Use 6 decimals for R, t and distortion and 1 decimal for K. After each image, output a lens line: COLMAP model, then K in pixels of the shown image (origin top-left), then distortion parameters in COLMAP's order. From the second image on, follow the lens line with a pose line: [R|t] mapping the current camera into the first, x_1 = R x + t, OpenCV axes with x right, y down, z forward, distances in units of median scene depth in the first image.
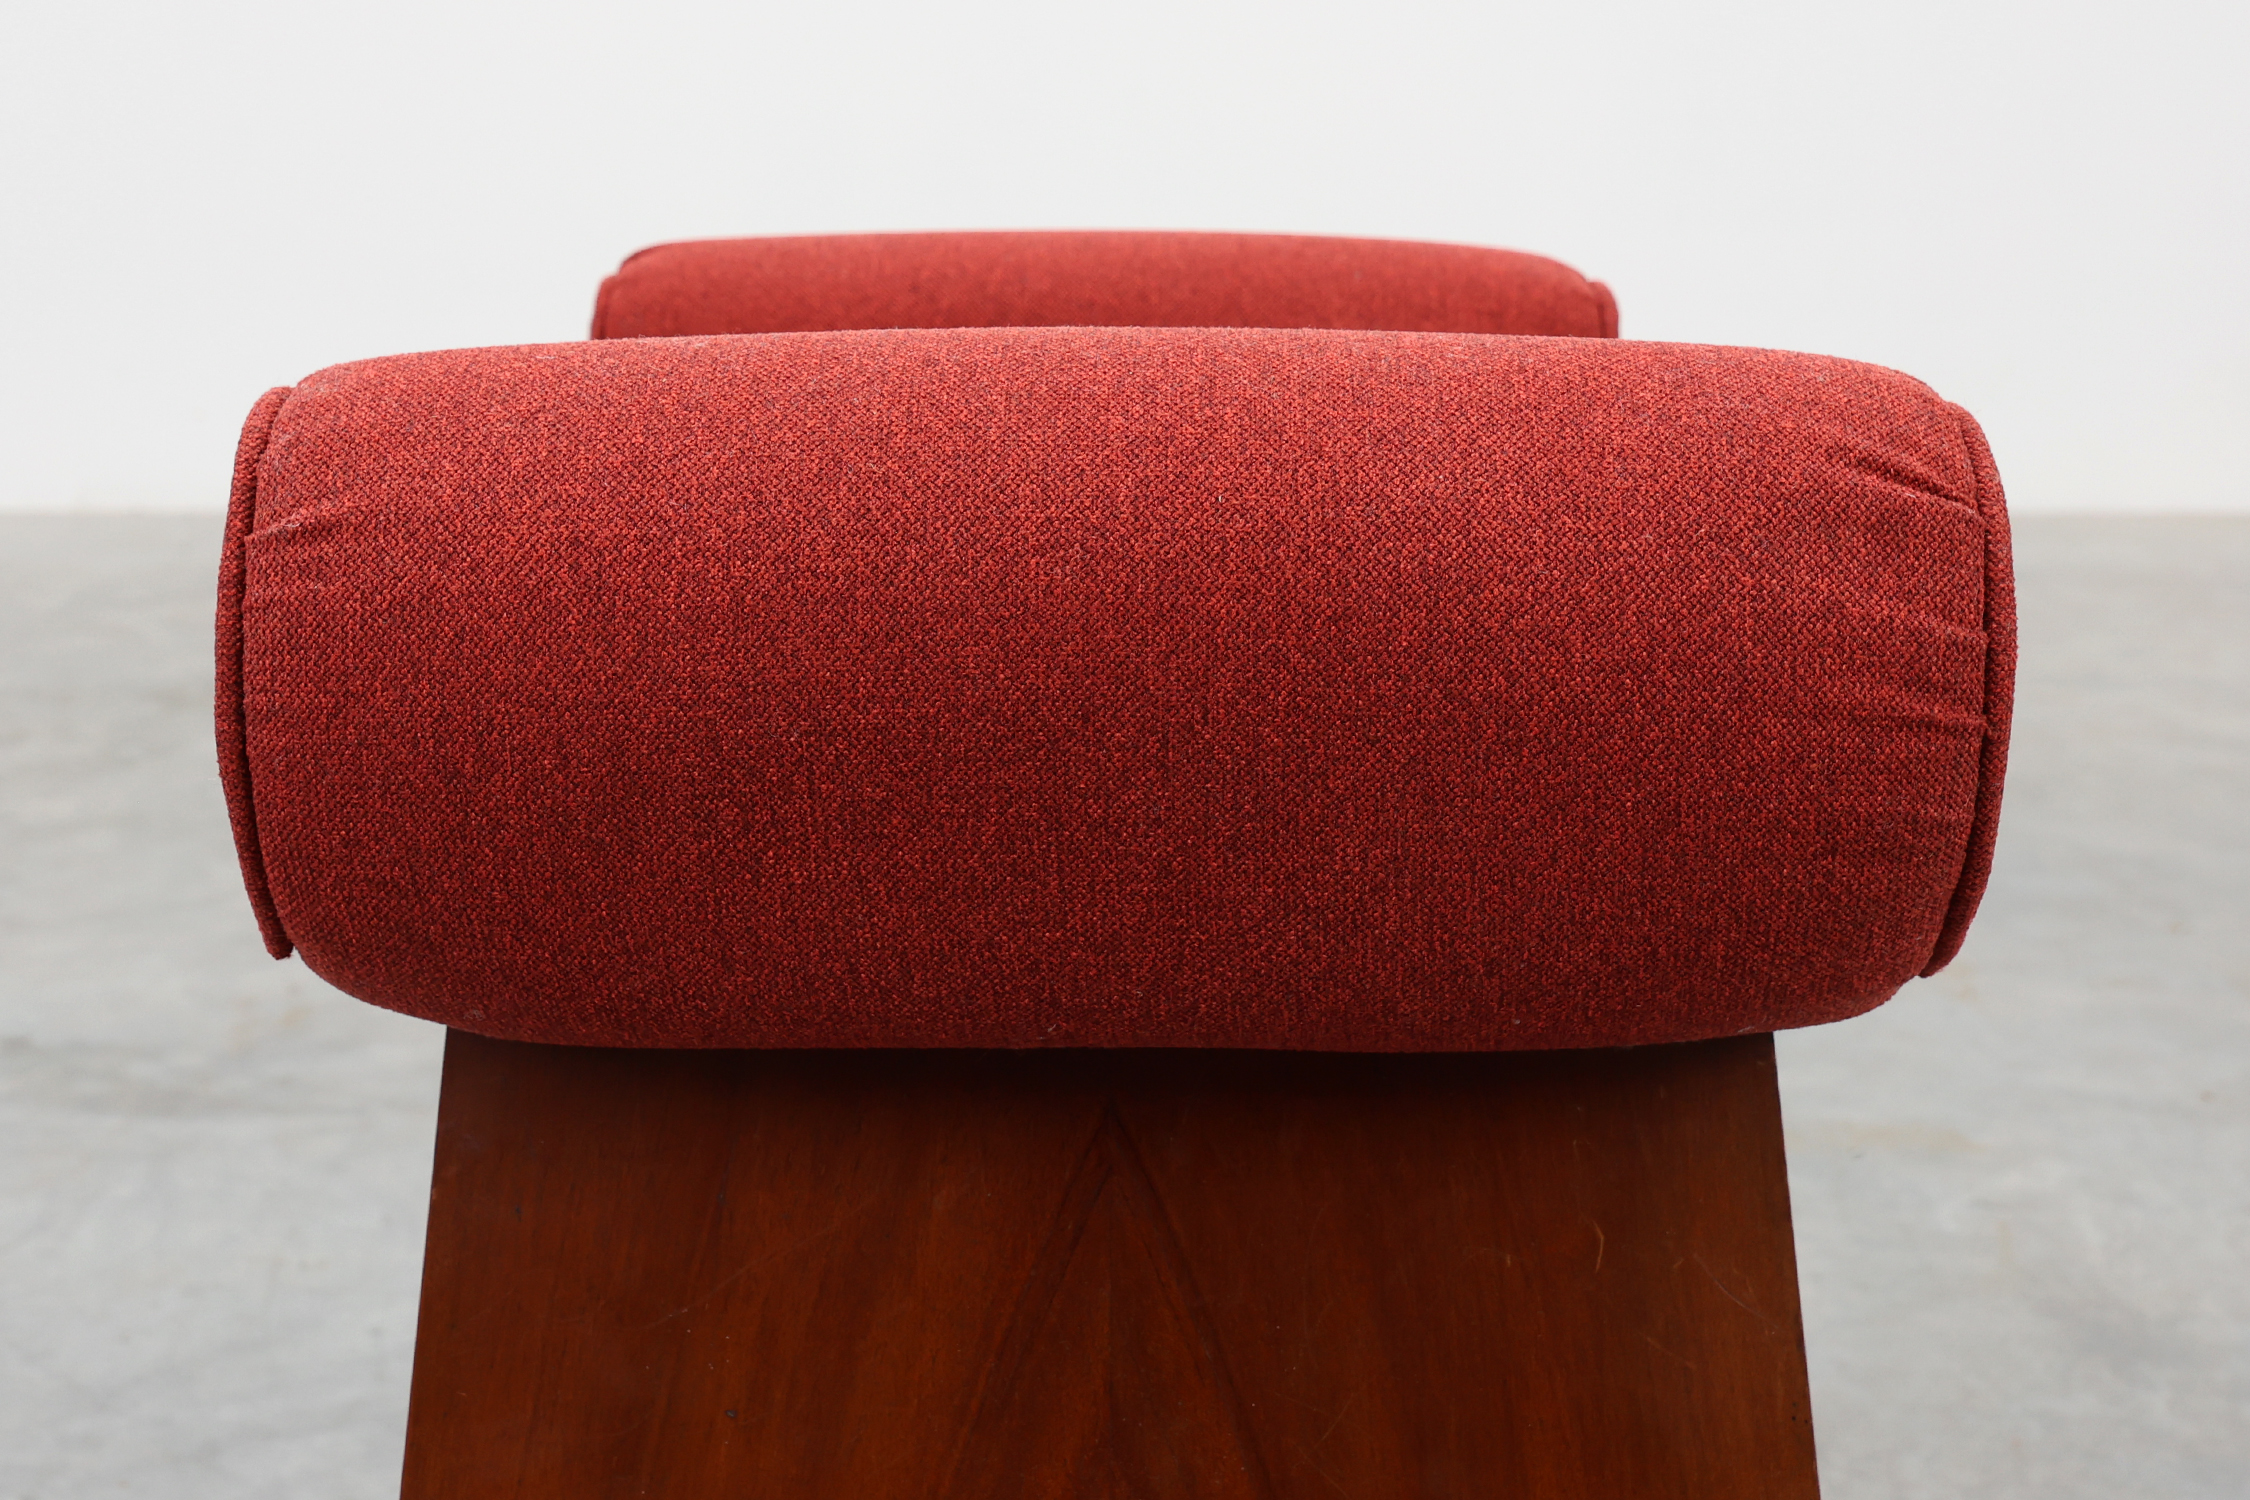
lens RADIAL K [[4676.3, 0, 1125.0], [0, 4676.3, 750.0], [0, 0, 1]] dist [-0.018955, 0.111580]
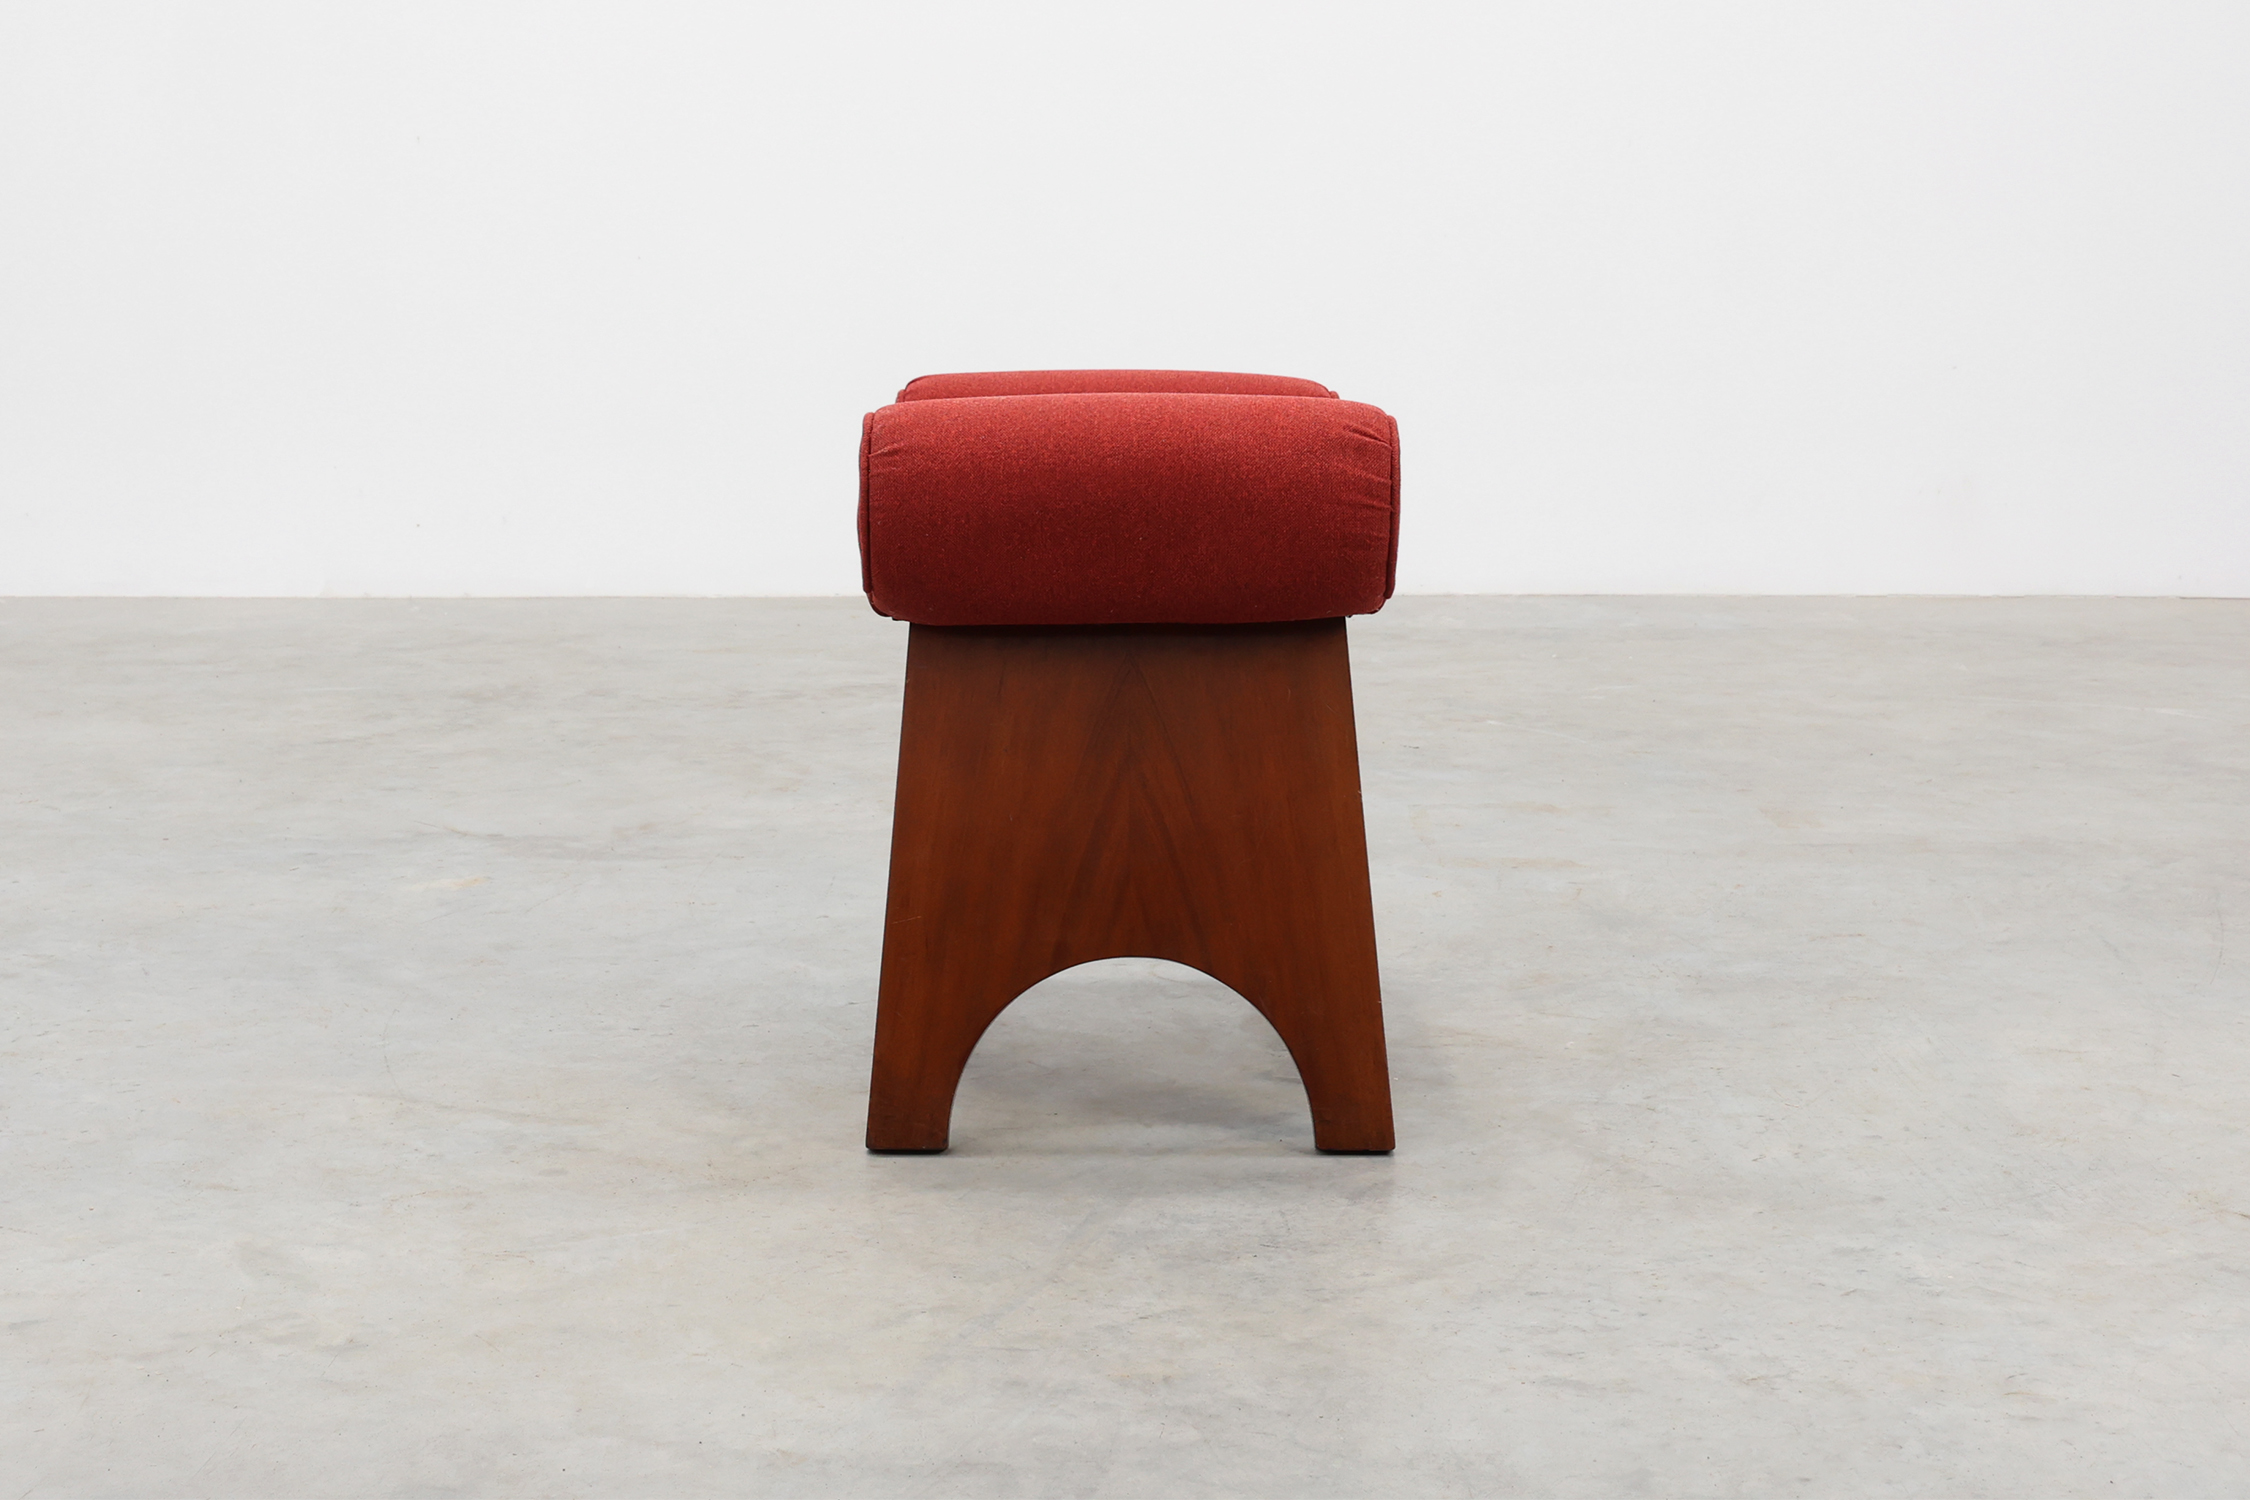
lens RADIAL K [[3576.3, 0, 1125.0], [0, 3576.3, 750.0], [0, 0, 1]] dist [-0.002964, 0.001870]
pose [[0.999987, -0.002359, 0.004427, -0.019015], [0.002403, 0.999948, -0.009943, 0.190243], [-0.004403, 0.009954, 0.999941, -1.542958]]
